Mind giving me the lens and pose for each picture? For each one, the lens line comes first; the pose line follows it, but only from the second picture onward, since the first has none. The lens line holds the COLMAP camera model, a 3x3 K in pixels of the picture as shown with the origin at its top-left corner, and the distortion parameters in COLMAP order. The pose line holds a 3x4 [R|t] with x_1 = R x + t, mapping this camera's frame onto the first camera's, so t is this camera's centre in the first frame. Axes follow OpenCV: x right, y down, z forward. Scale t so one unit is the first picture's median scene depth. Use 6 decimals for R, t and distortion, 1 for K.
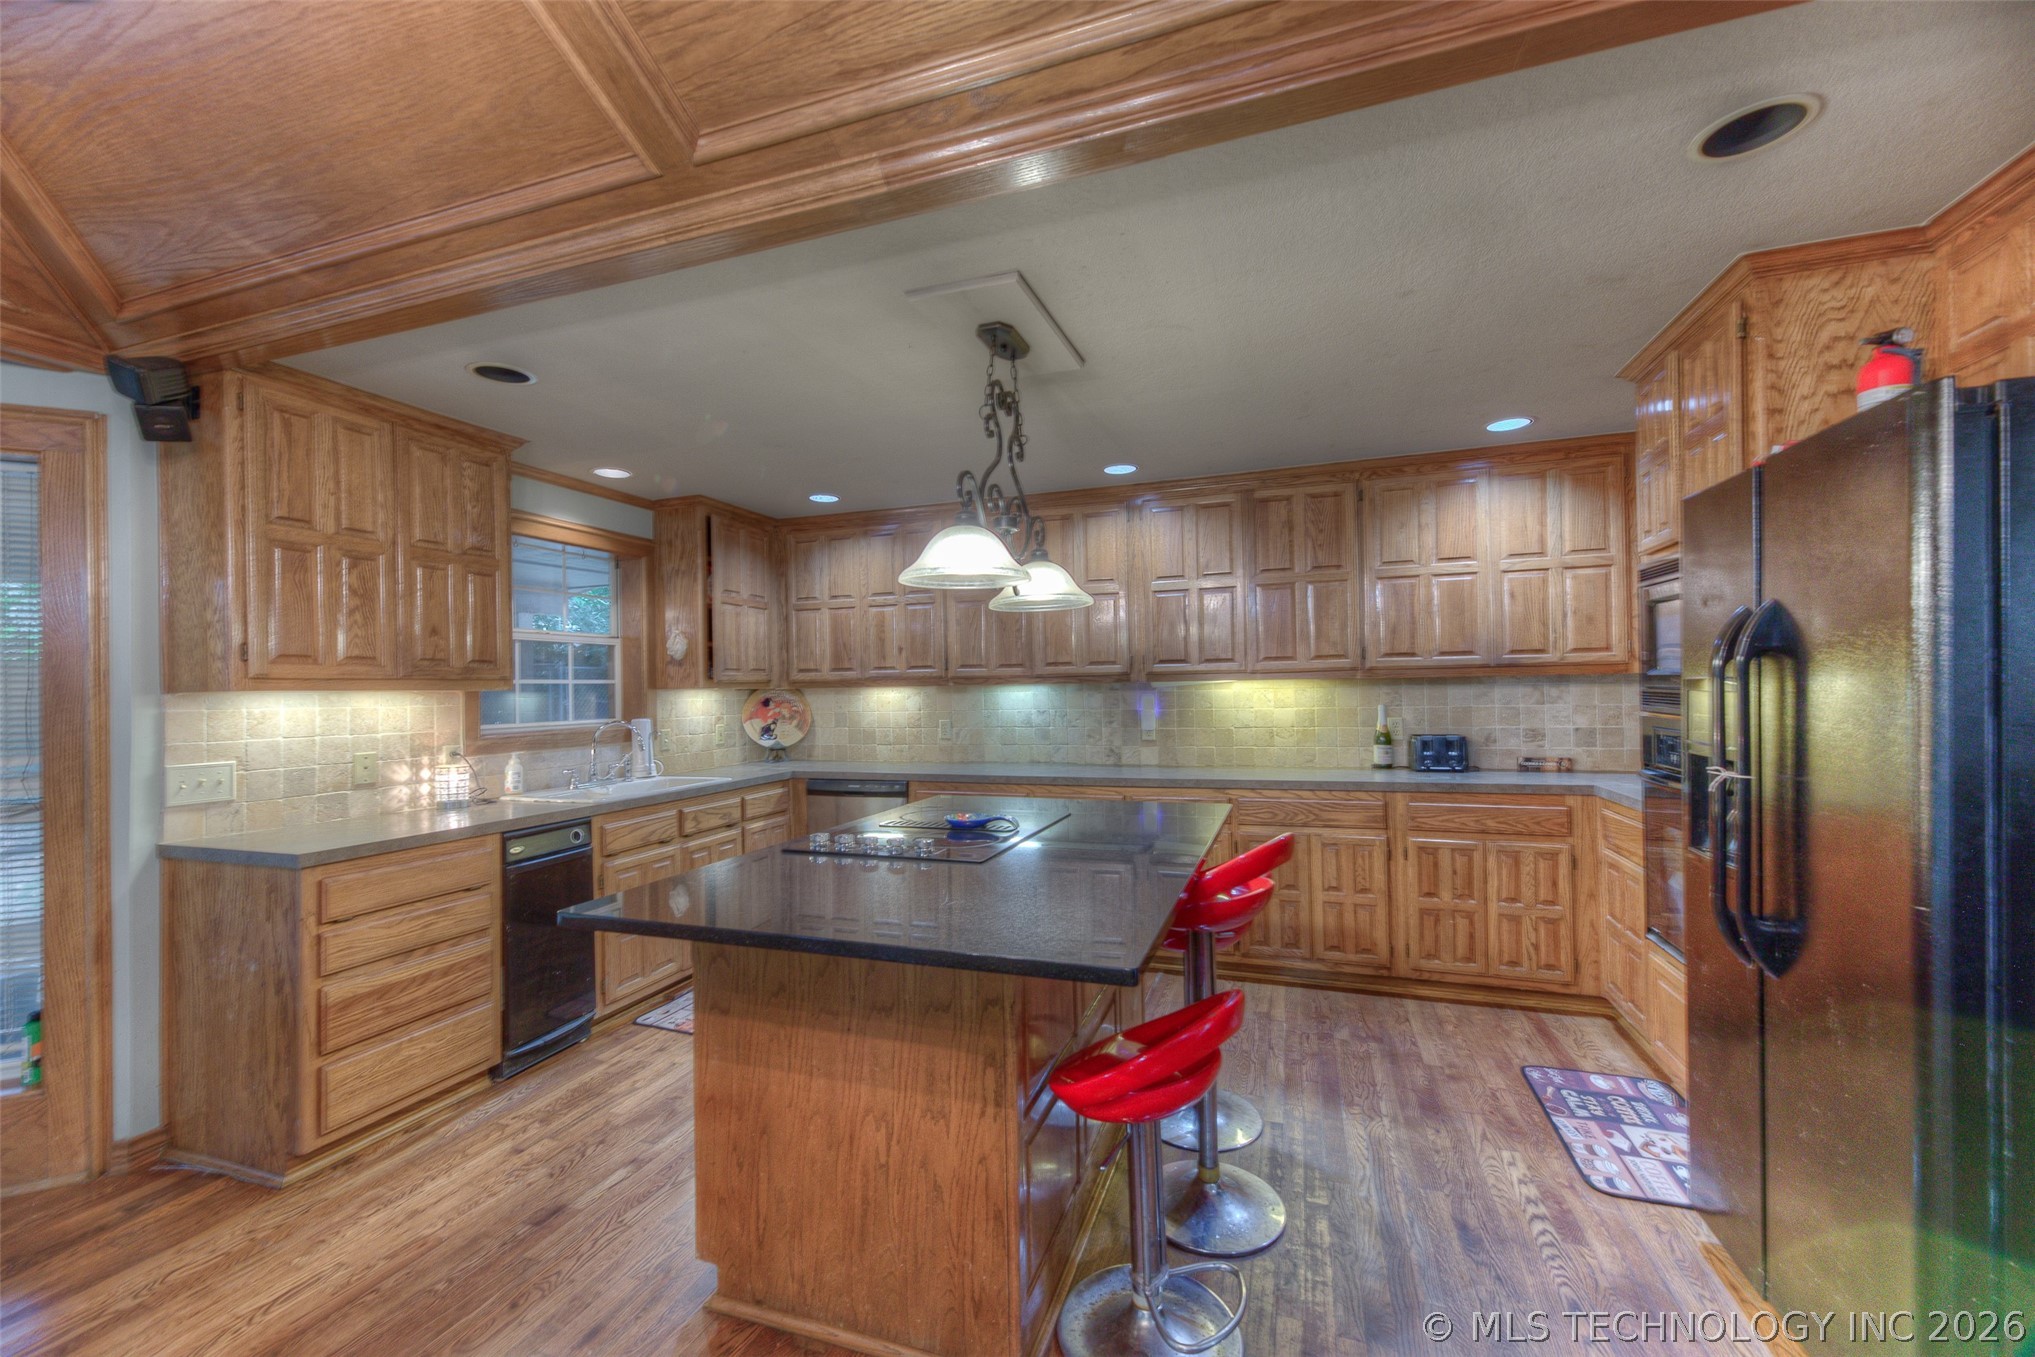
lens RADIAL K [[807.2, 0, 1021.7], [0, 807.2, 685.7], [0, 0, 1]] dist [0.010746, -0.000783]
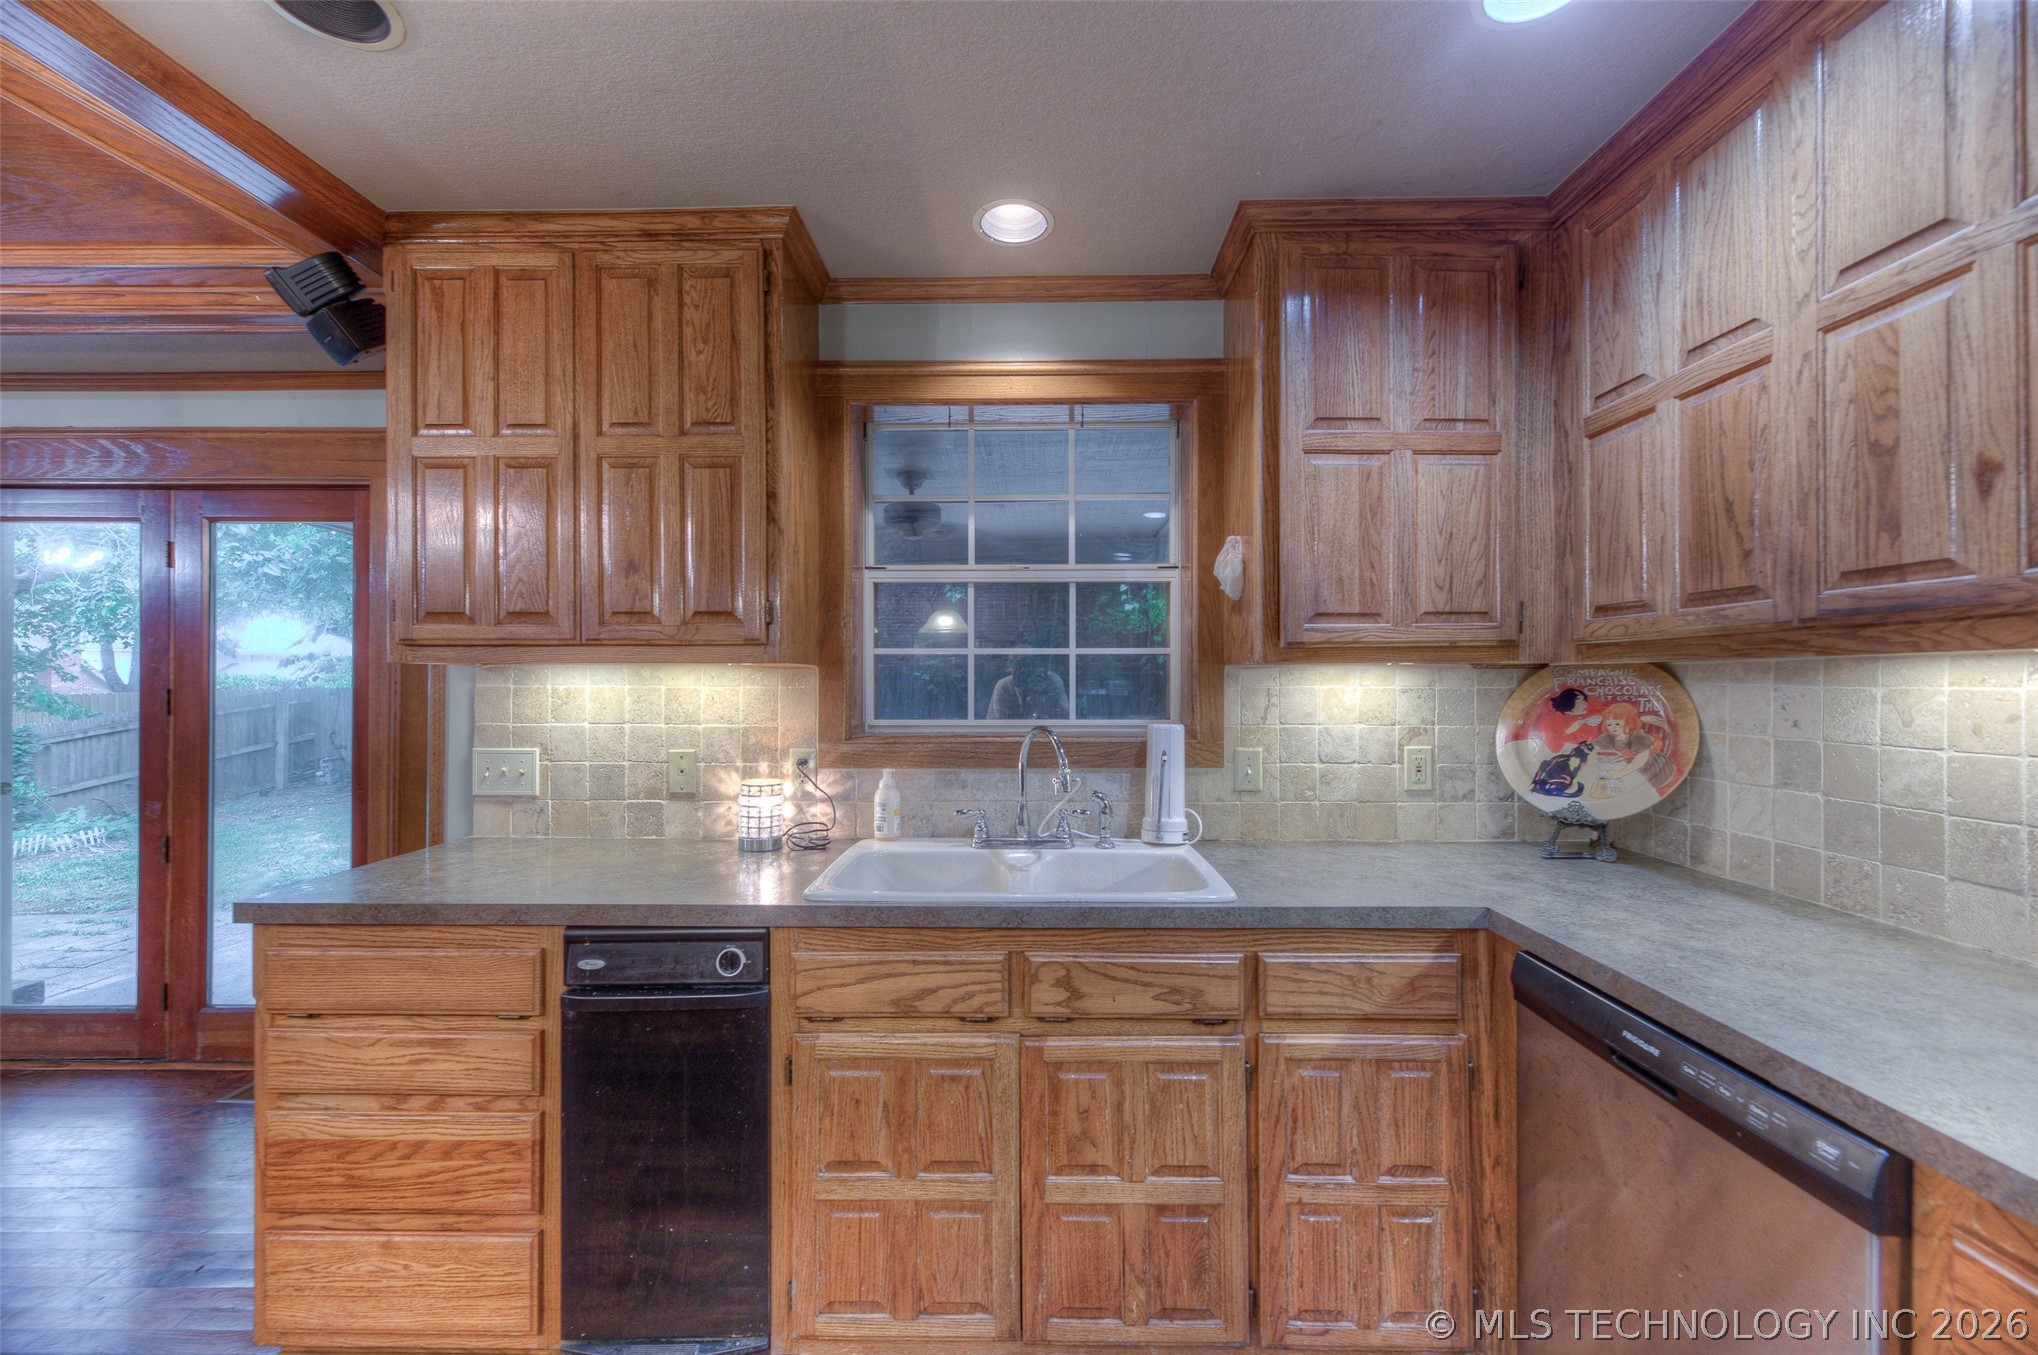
lens RADIAL K [[808.4, 0, 1018.4], [0, 808.4, 678.3], [0, 0, 1]] dist [0.010746, -0.000783]
pose [[0.305942, 0.014183, -0.951944, -0.029429], [-0.000663, 0.999892, 0.014685, 0.006748], [0.952050, -0.003861, 0.305918, 0.846868]]
